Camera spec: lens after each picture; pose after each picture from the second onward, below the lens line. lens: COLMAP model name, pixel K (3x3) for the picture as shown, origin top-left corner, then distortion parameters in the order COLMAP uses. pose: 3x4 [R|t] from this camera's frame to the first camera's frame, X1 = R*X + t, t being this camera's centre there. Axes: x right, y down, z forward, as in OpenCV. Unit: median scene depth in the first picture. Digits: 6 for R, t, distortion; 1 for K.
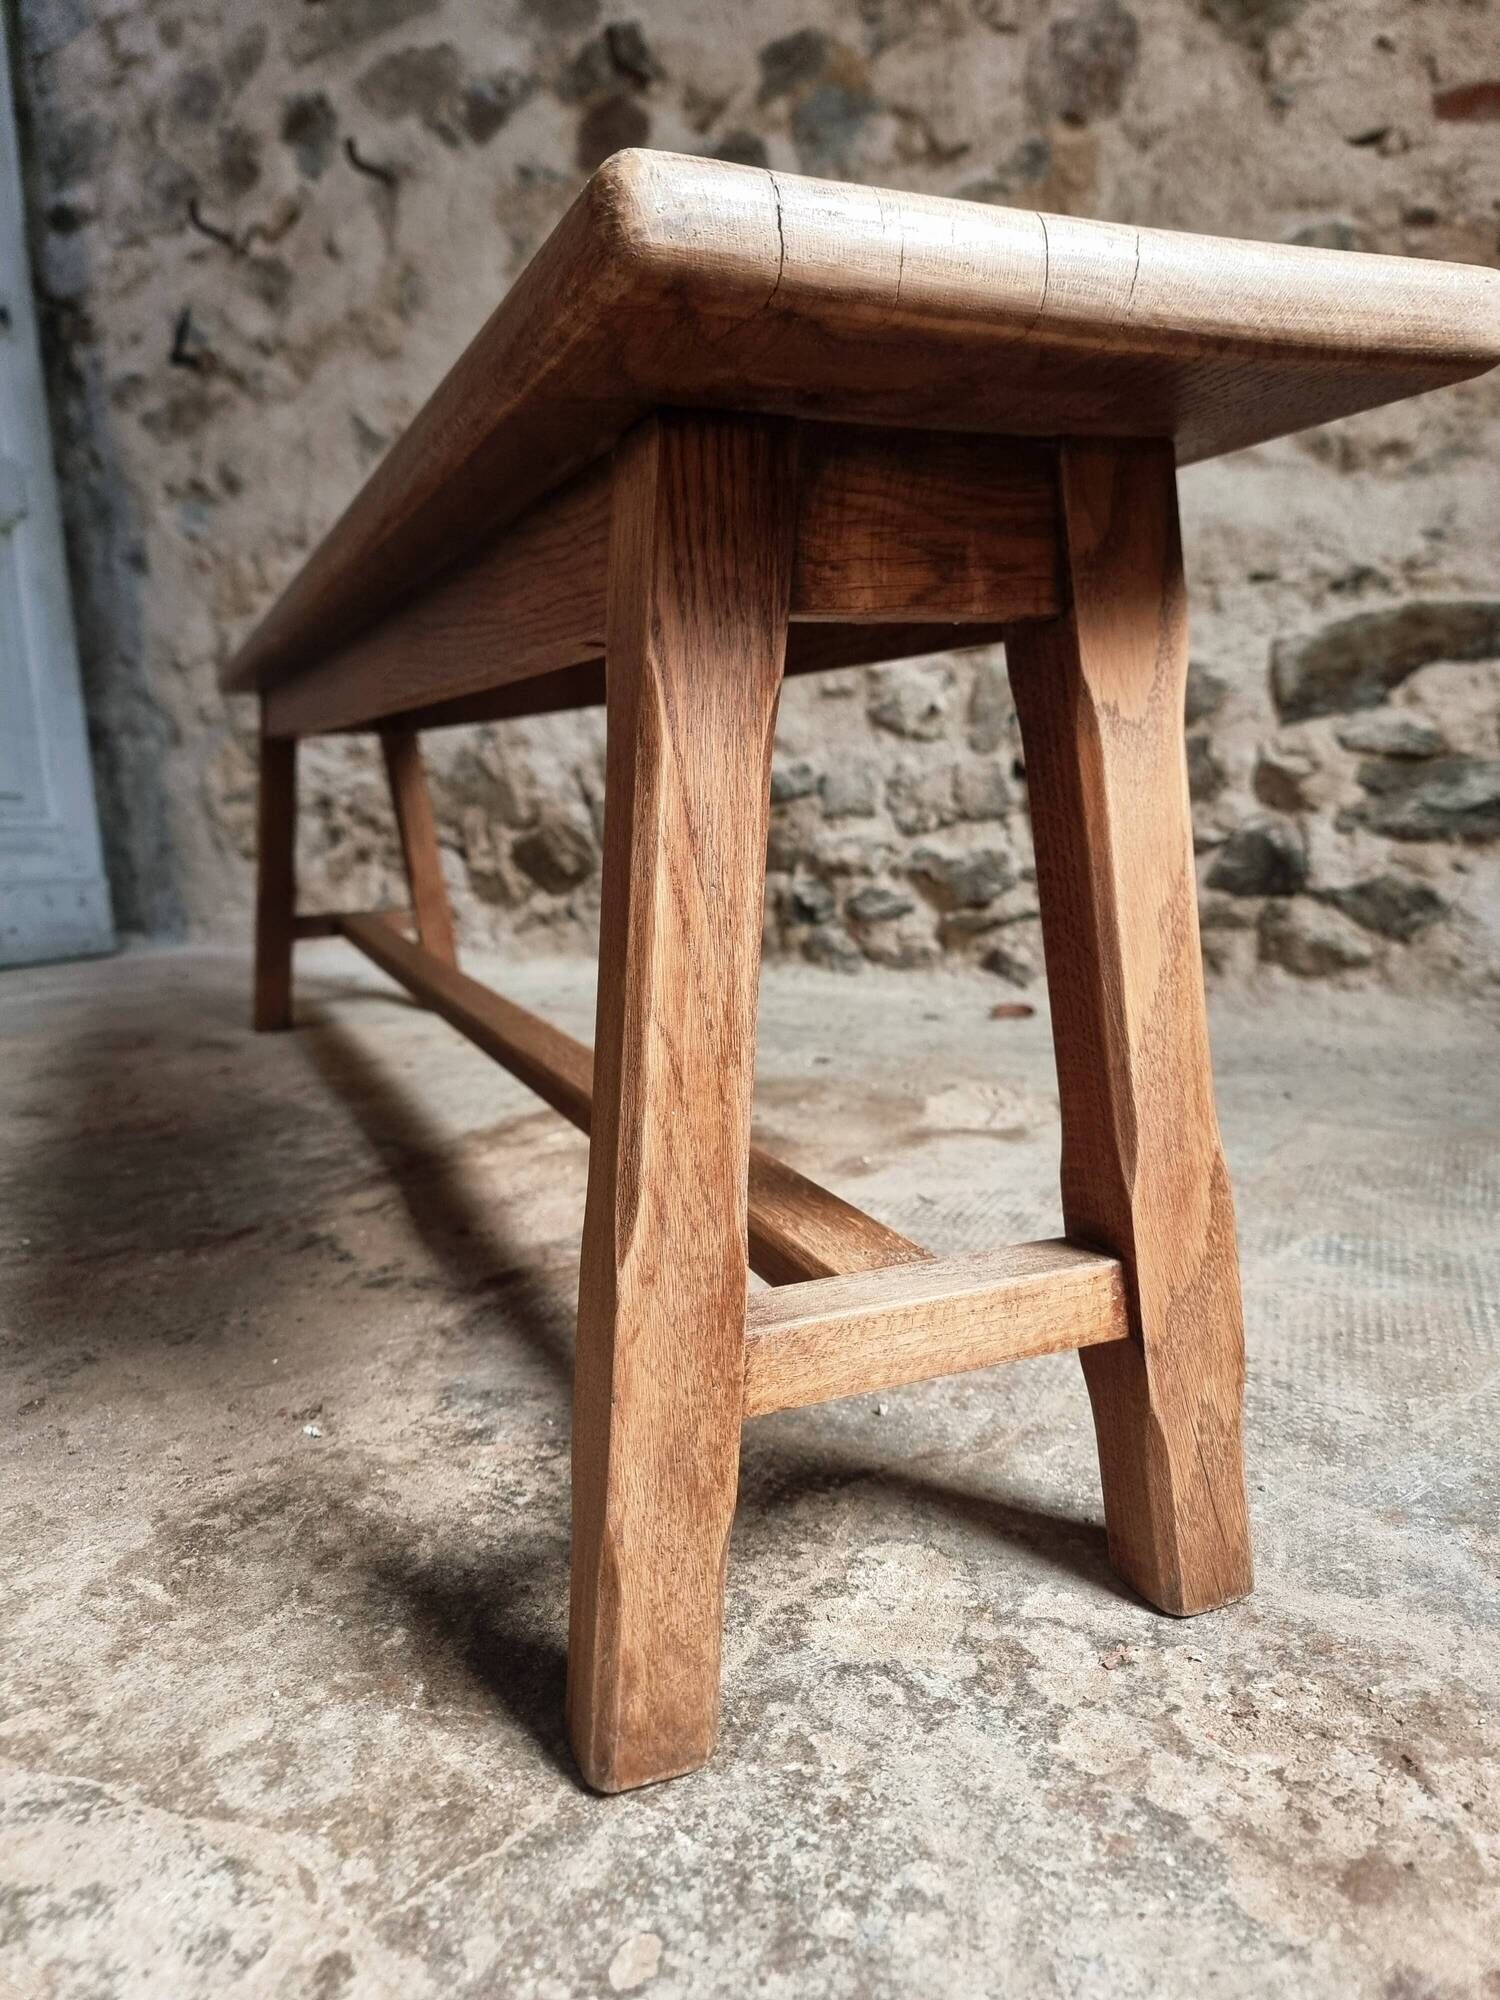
lens RADIAL K [[1430.0, 0, 745.0], [0, 1430.0, 1005.4], [0, 0, 1]] dist [0.055959, -0.064766]
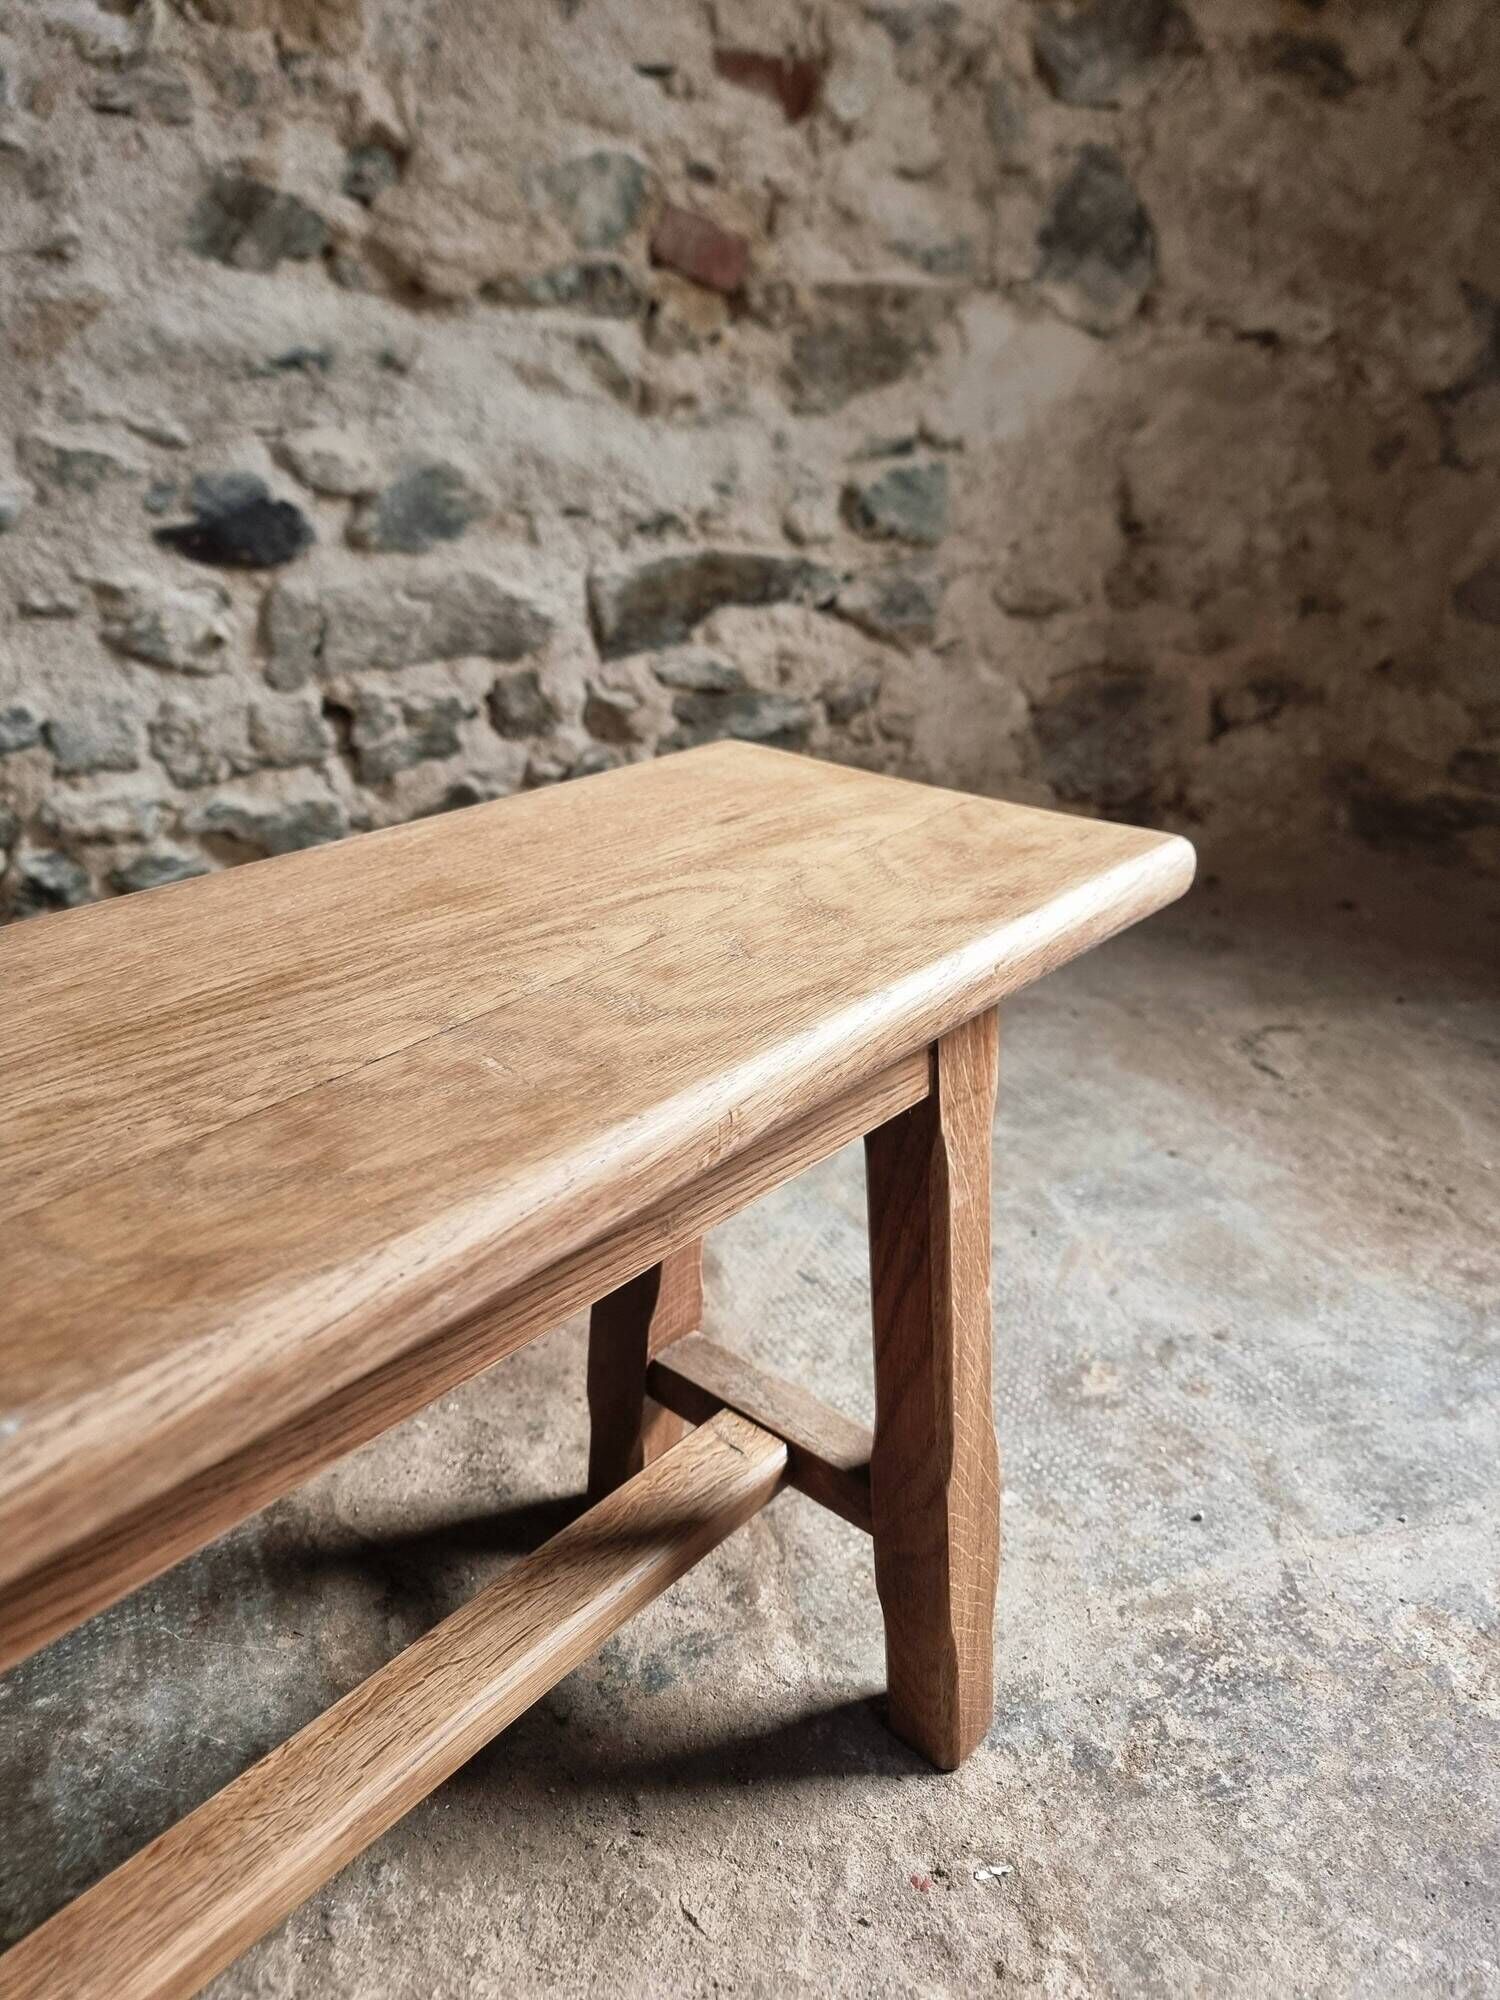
lens RADIAL K [[1417.8, 0, 757.2], [0, 1417.8, 1008.1], [0, 0, 1]] dist [0.047769, -0.053855]
pose [[0.582230, -0.280634, 0.763055, -0.469134], [0.094727, 0.955562, 0.279155, -0.256565], [-0.807487, -0.090251, 0.582940, 0.315307]]
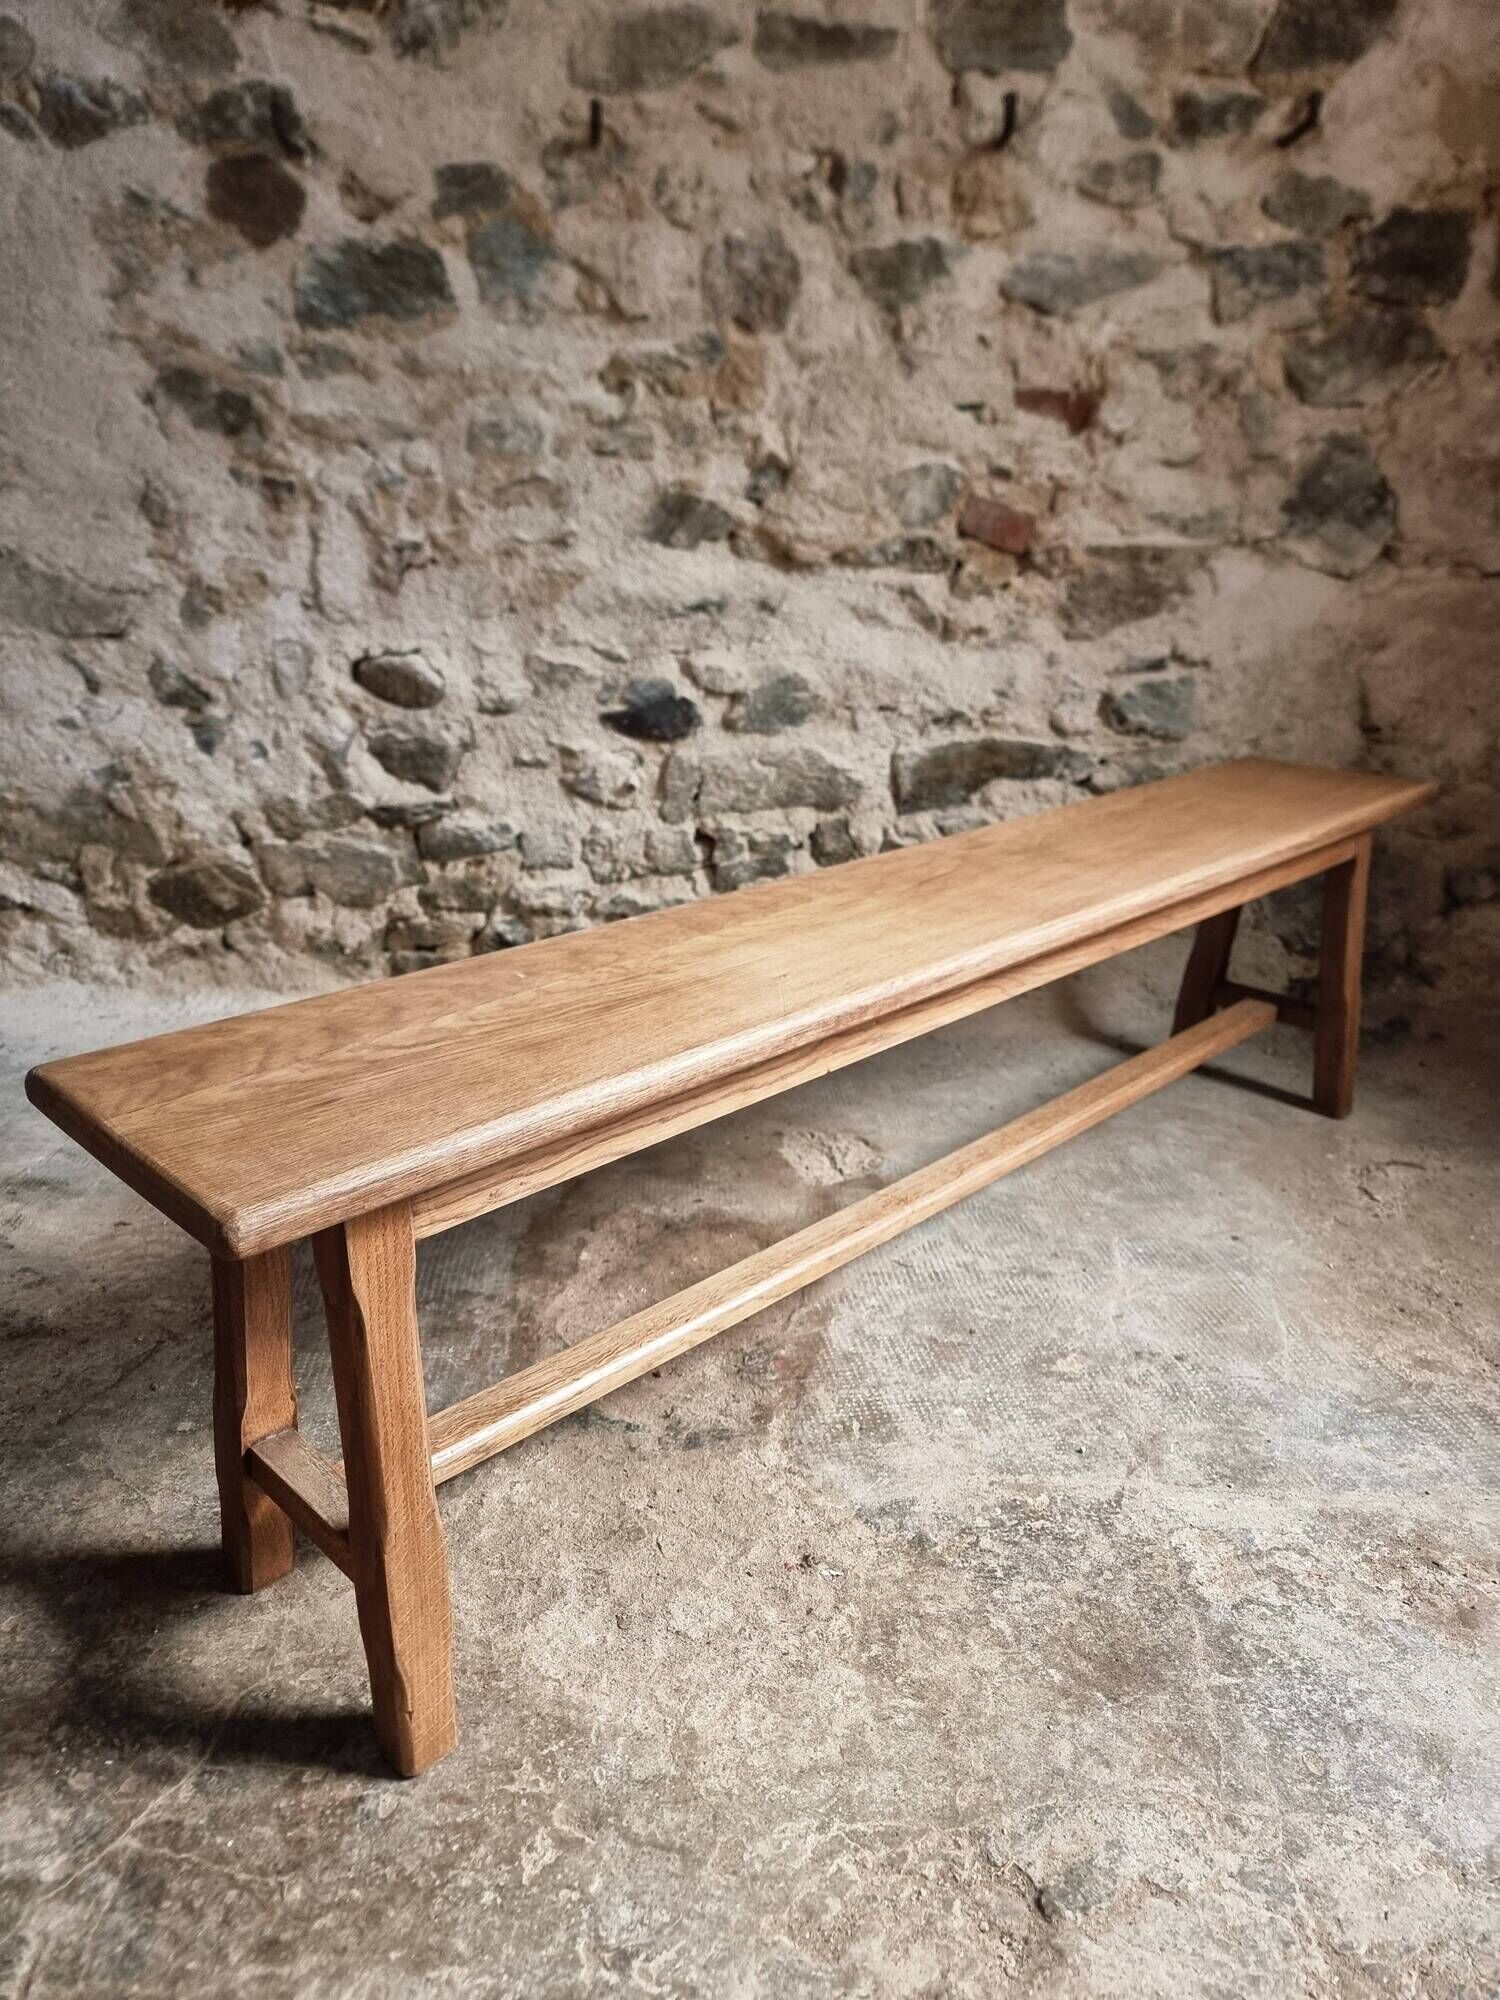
lens RADIAL K [[1414.3, 0, 756.1], [0, 1414.3, 994.0], [0, 0, 1]] dist [0.070189, -0.087358]
pose [[0.832133, -0.142873, 0.535857, -0.563592], [0.048125, 0.981203, 0.186881, -0.318946], [-0.552485, -0.129722, 0.823367, -0.089921]]
